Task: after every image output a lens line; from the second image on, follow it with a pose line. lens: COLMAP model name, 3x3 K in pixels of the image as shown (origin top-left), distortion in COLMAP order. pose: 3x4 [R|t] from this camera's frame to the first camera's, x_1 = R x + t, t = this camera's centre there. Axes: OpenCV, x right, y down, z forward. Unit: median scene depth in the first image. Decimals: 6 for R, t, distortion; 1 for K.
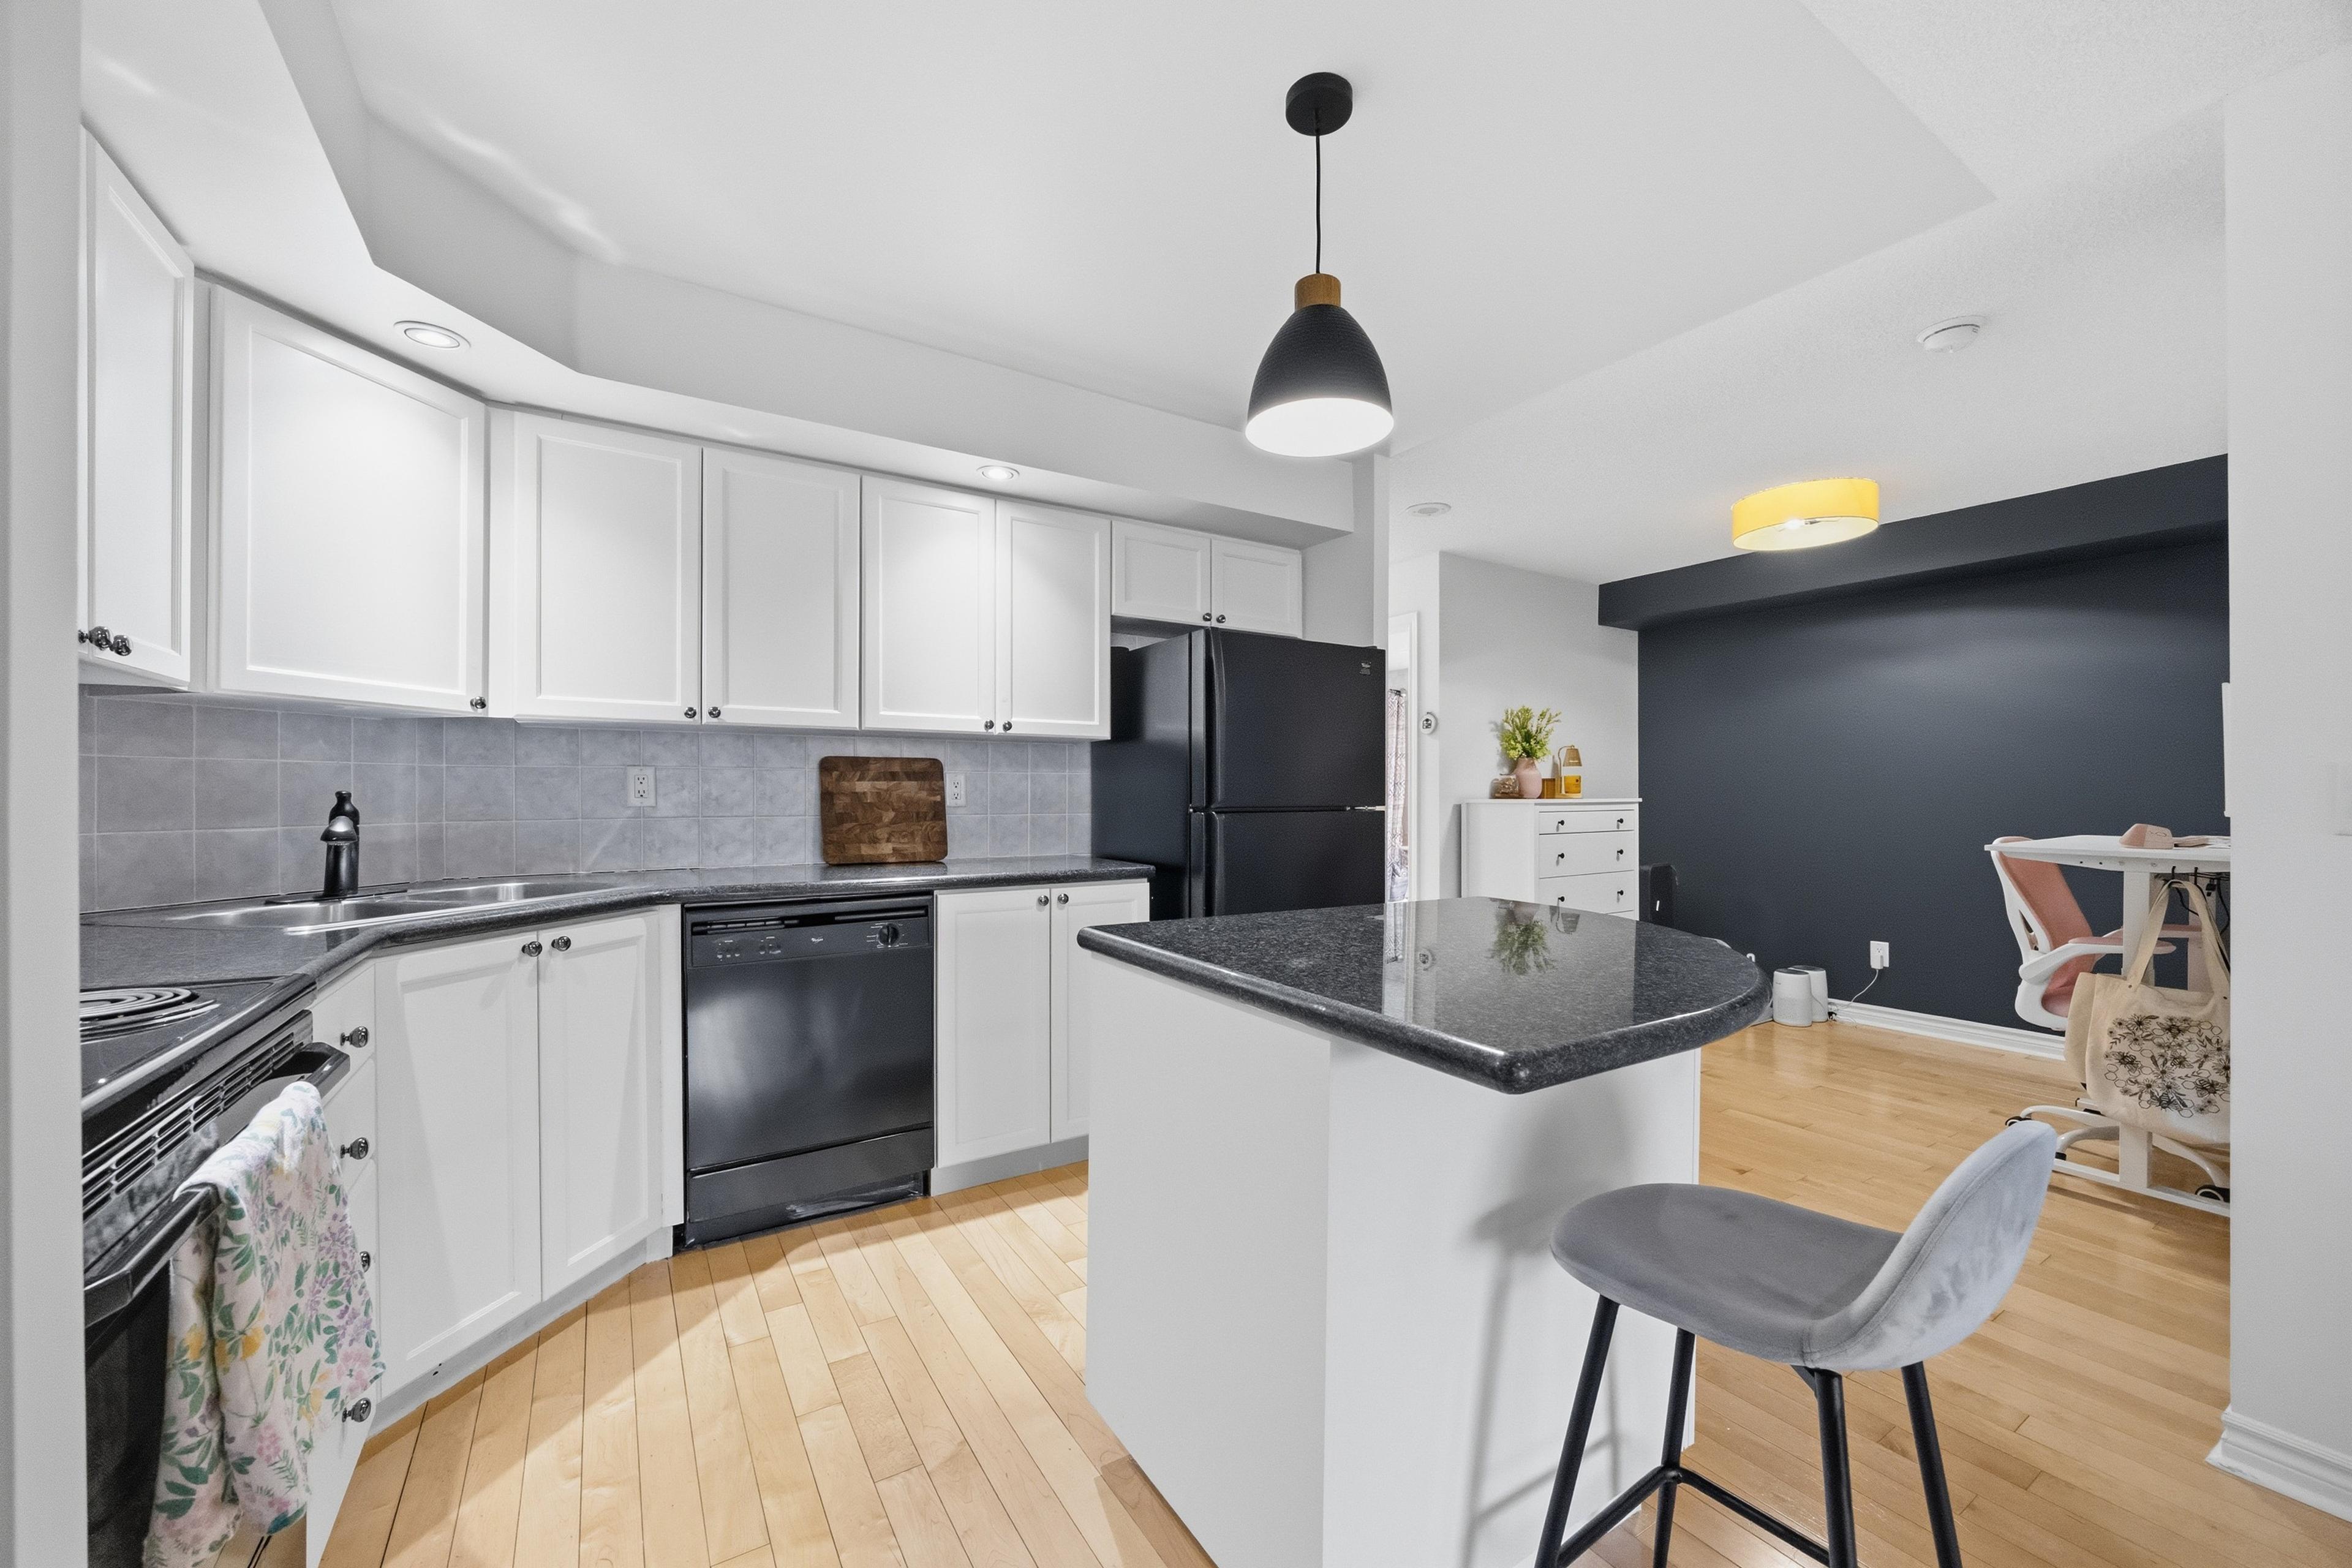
lens RADIAL K [[905.1, 0, 1175.8], [0, 905.1, 792.1], [0, 0, 1]] dist [-0.003577, -0.000099]
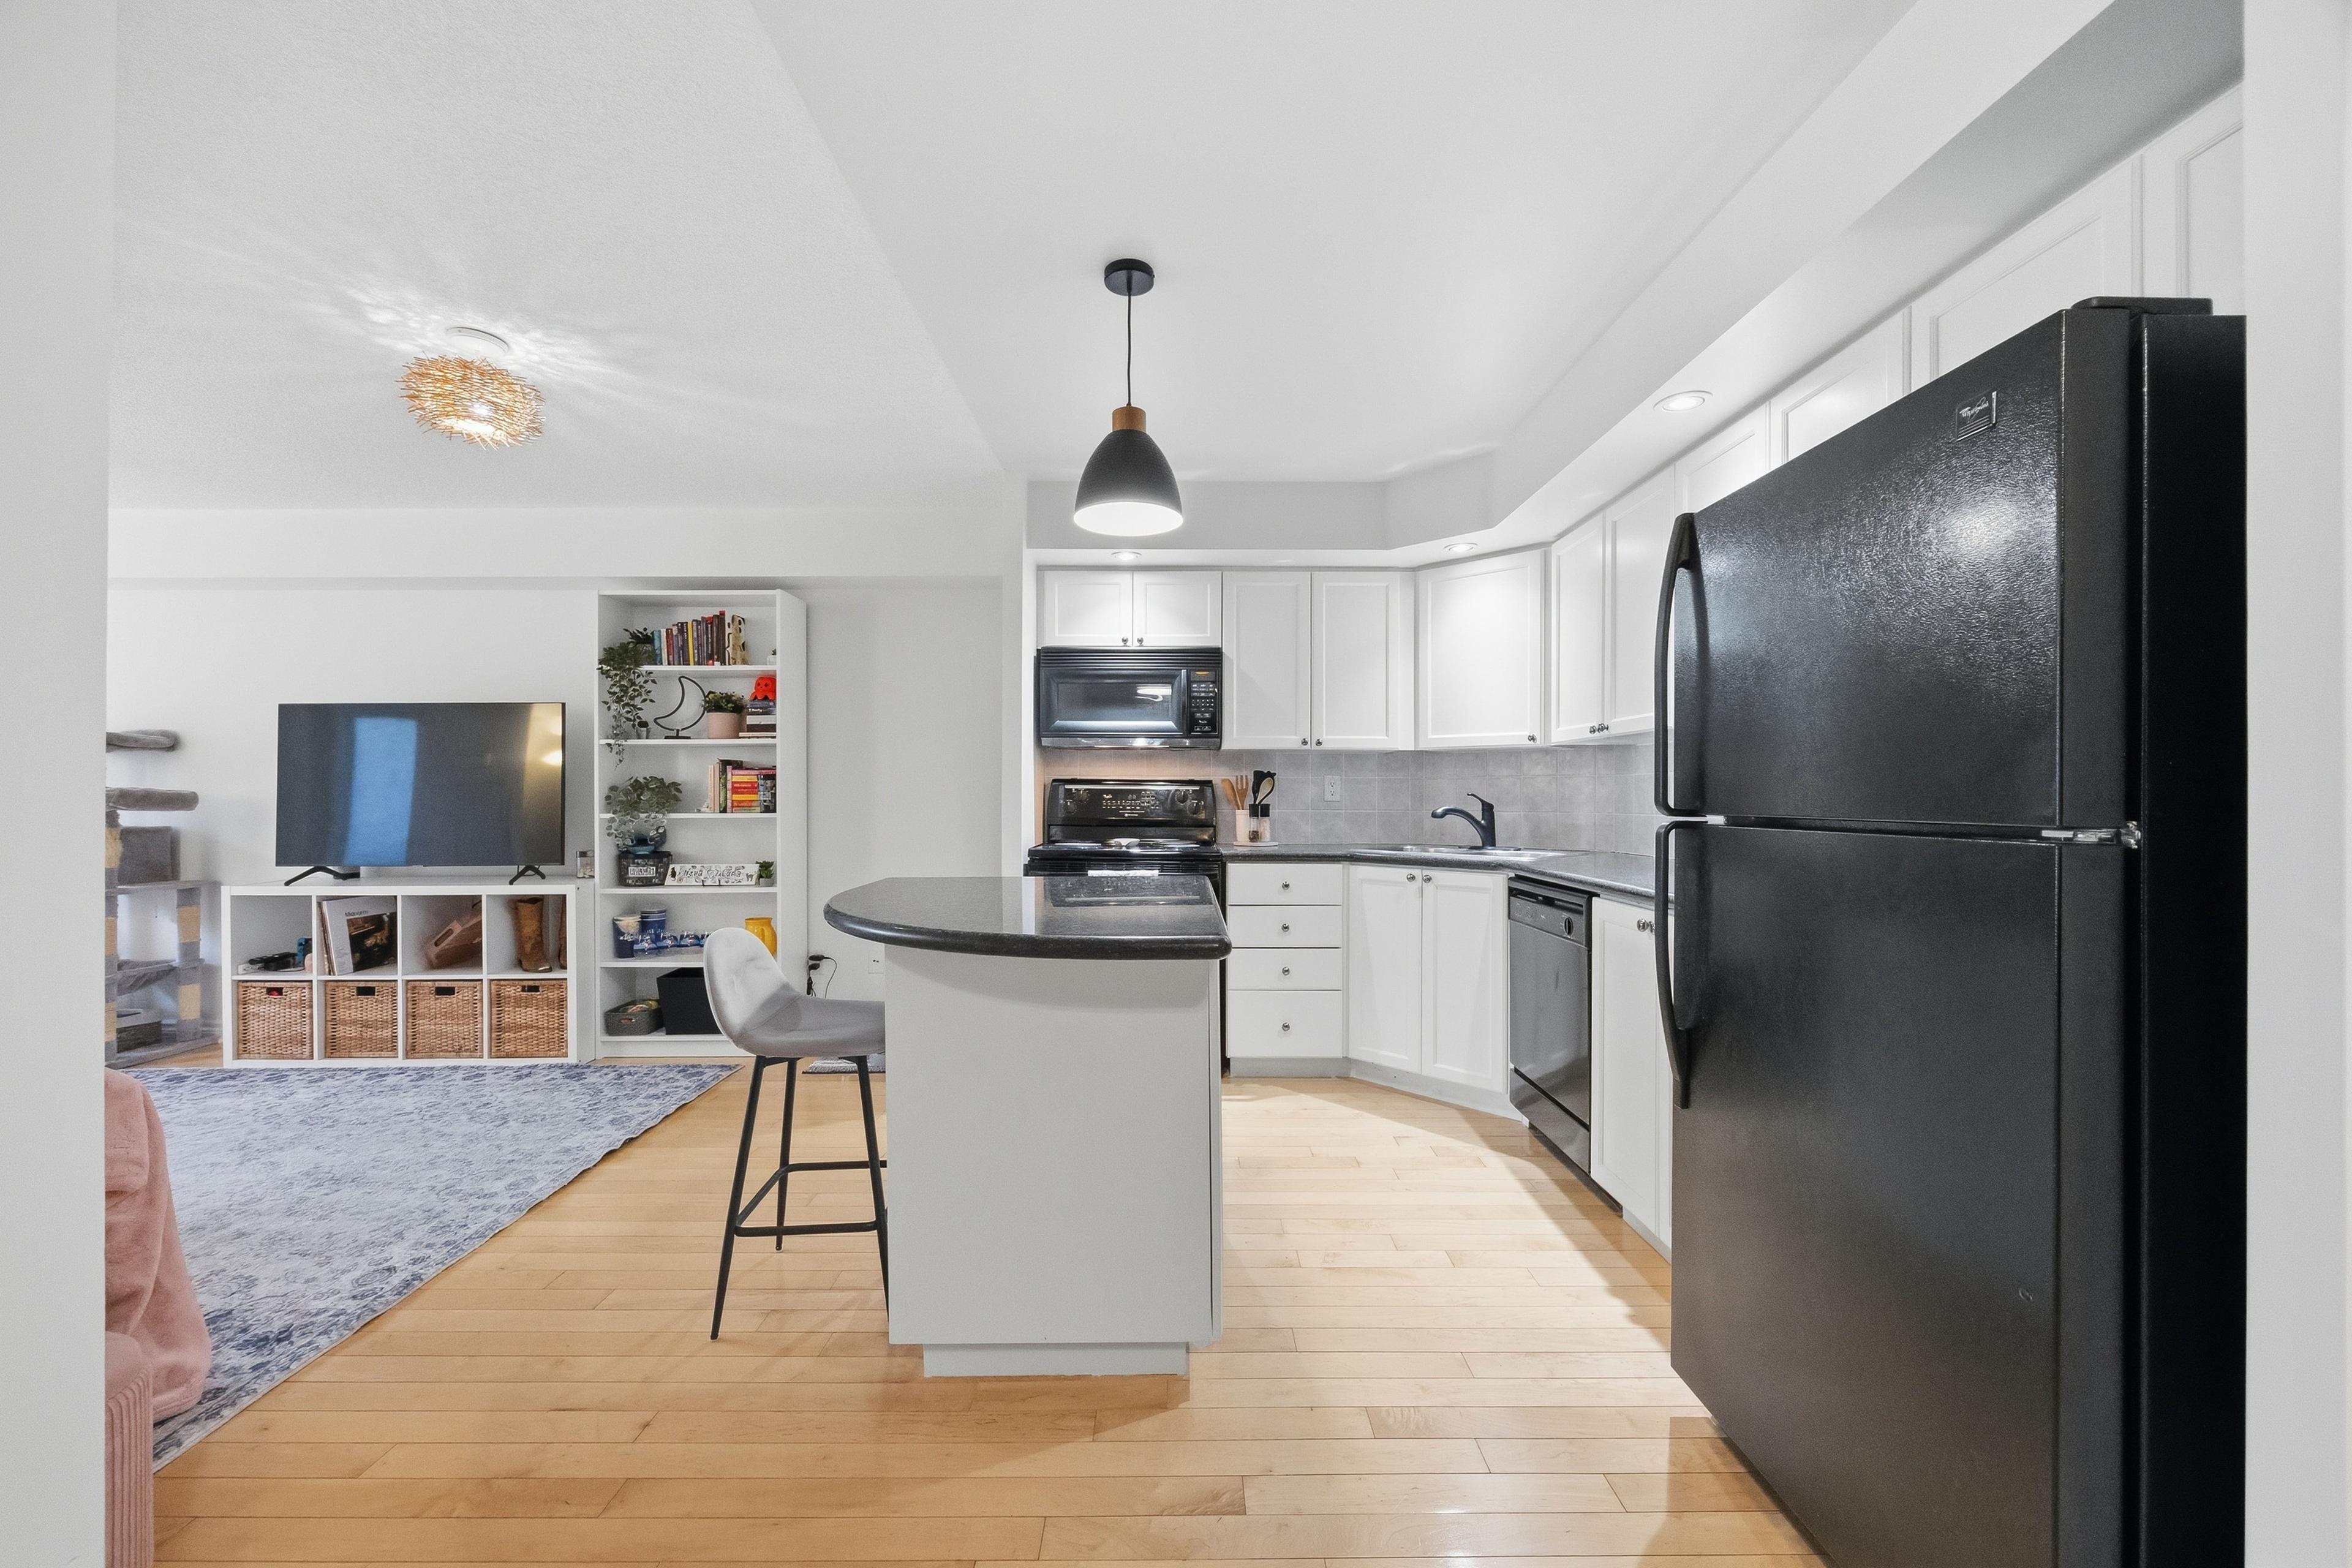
lens RADIAL K [[902.1, 0, 1174.0], [0, 902.1, 787.5], [0, 0, 1]] dist [0.000365, -0.000276]
pose [[-0.532690, -0.009738, -0.846255, 0.818339], [-0.002995, 0.999949, -0.009621, 0.006119], [0.846305, -0.002590, -0.532692, 1.154823]]
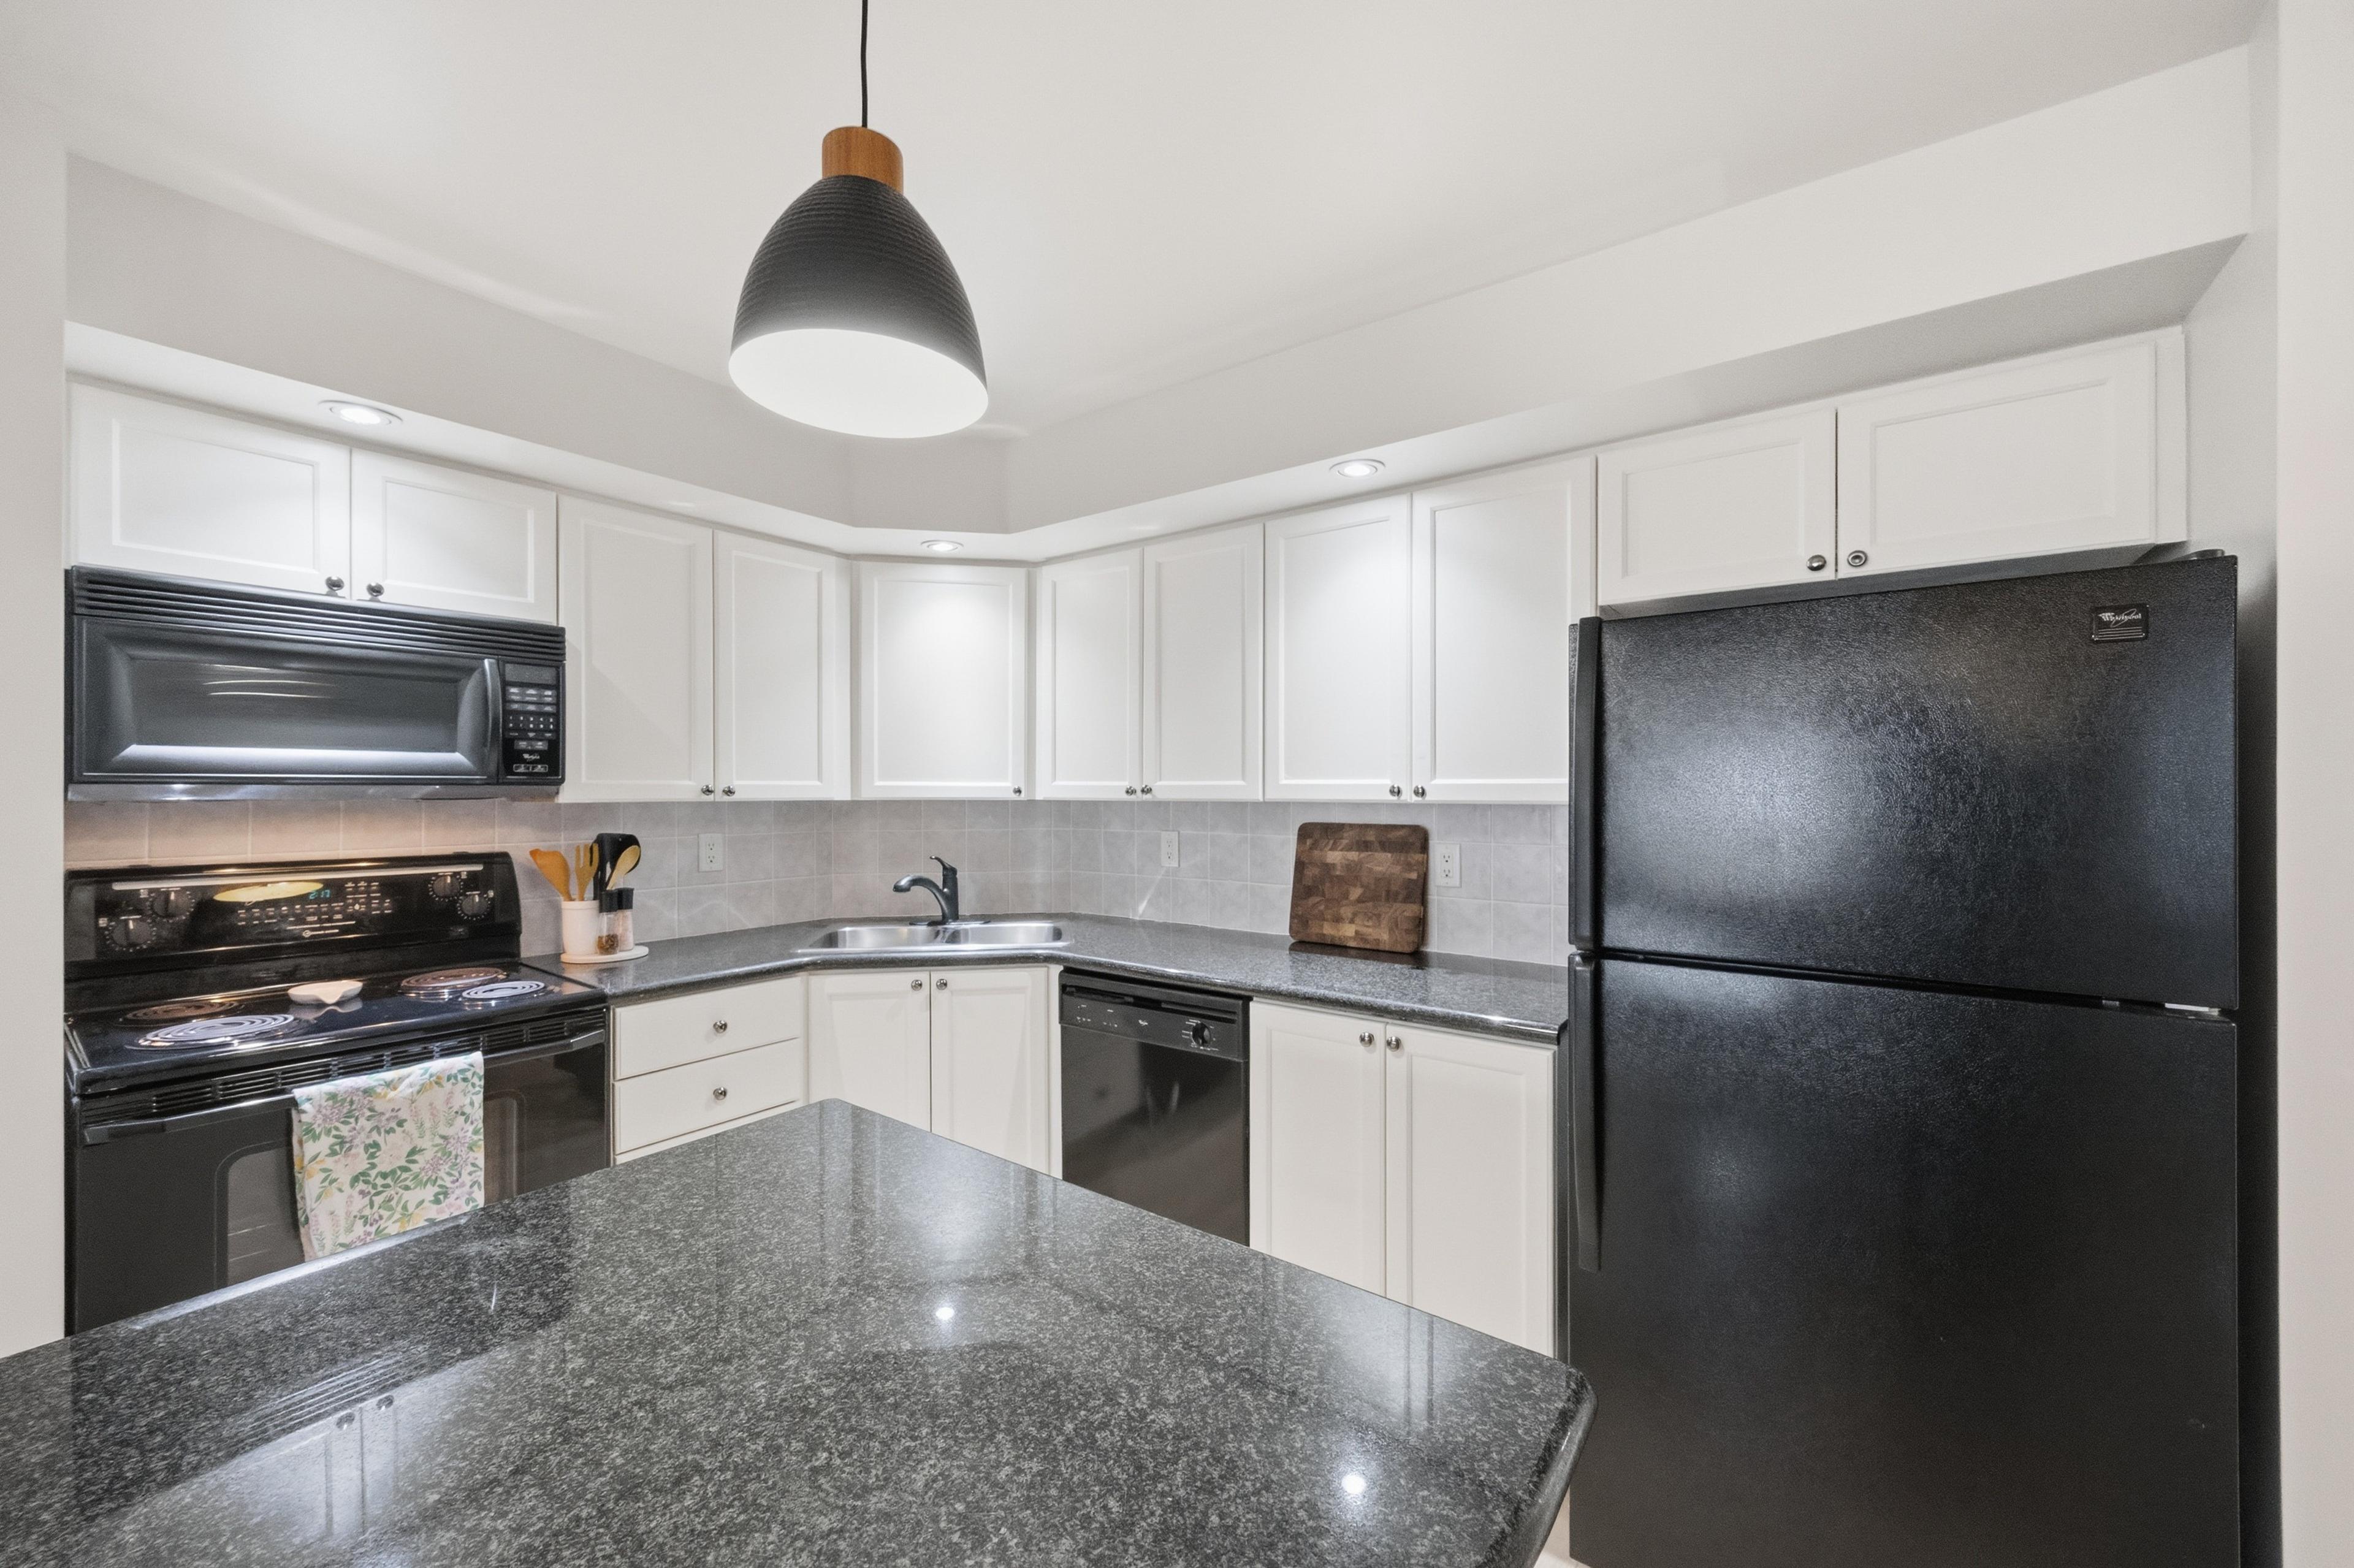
lens RADIAL K [[902.8, 0, 1175.0], [0, 902.8, 787.5], [0, 0, 1]] dist [0.000365, -0.000276]
pose [[0.365655, -0.000927, -0.930750, 0.513942], [0.001750, 0.999998, -0.000309, -0.090106], [0.930749, -0.001516, 0.365656, 0.634094]]
